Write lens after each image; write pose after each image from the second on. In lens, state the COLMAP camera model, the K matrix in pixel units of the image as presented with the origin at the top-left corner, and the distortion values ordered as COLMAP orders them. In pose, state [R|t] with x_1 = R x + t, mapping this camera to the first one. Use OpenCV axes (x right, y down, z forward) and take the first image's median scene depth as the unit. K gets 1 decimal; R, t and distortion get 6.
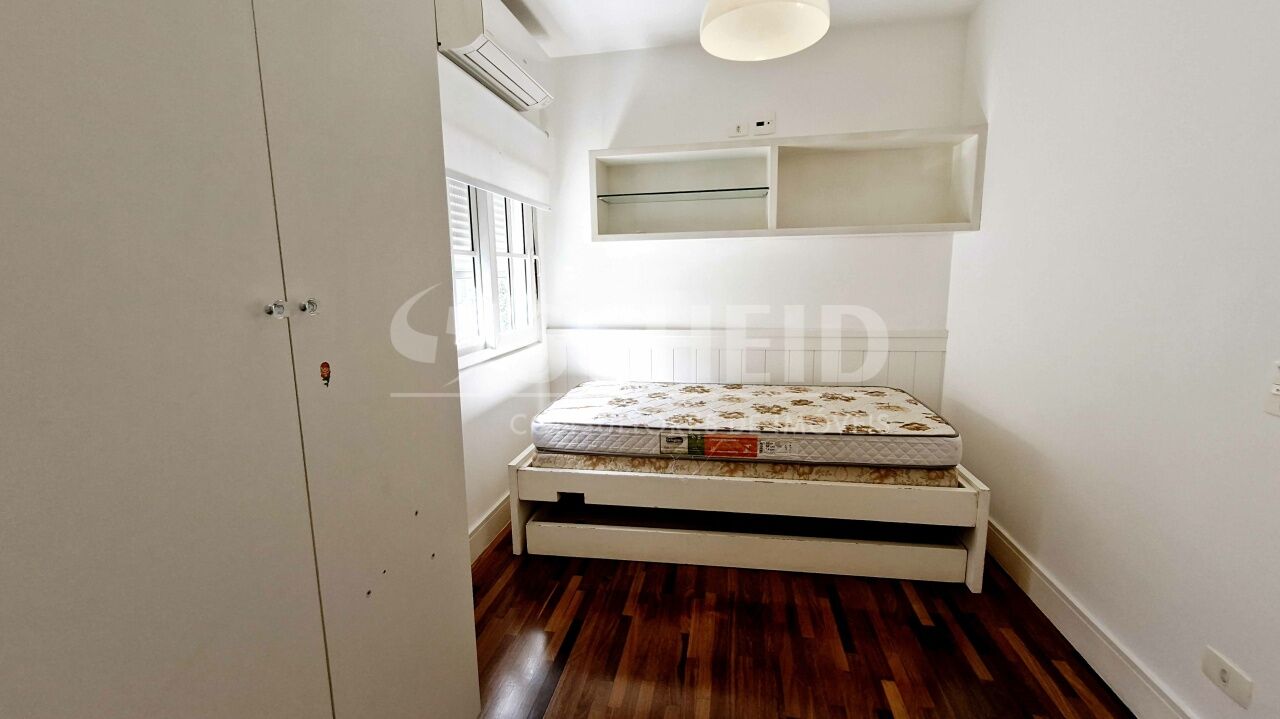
lens RADIAL K [[506.8, 0, 642.3], [0, 506.8, 352.4], [0, 0, 1]] dist [0.002007, 0.000055]
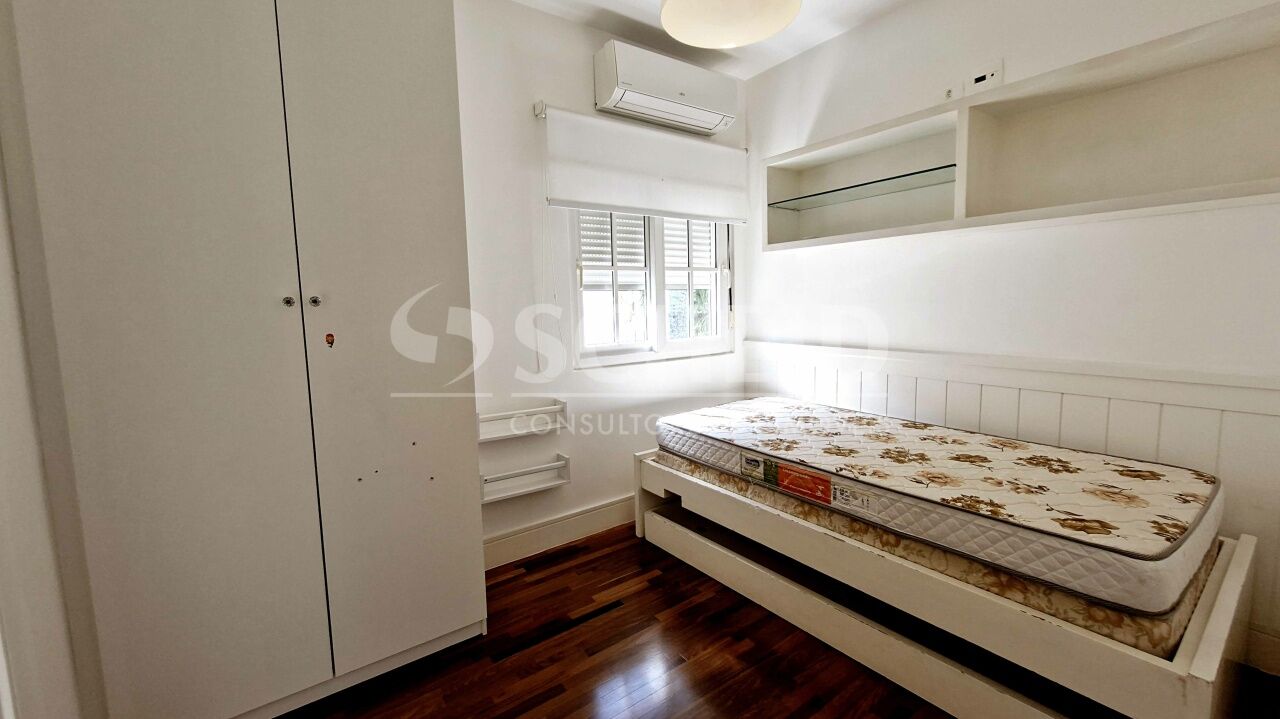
lens RADIAL K [[505.9, 0, 638.8], [0, 505.9, 351.2], [0, 0, 1]] dist [0.001119, -0.000324]
pose [[0.722074, 0.069443, -0.688321, 0.526310], [-0.094039, 0.995567, 0.001791, -0.009466], [0.685394, 0.063436, 0.725404, 0.182062]]
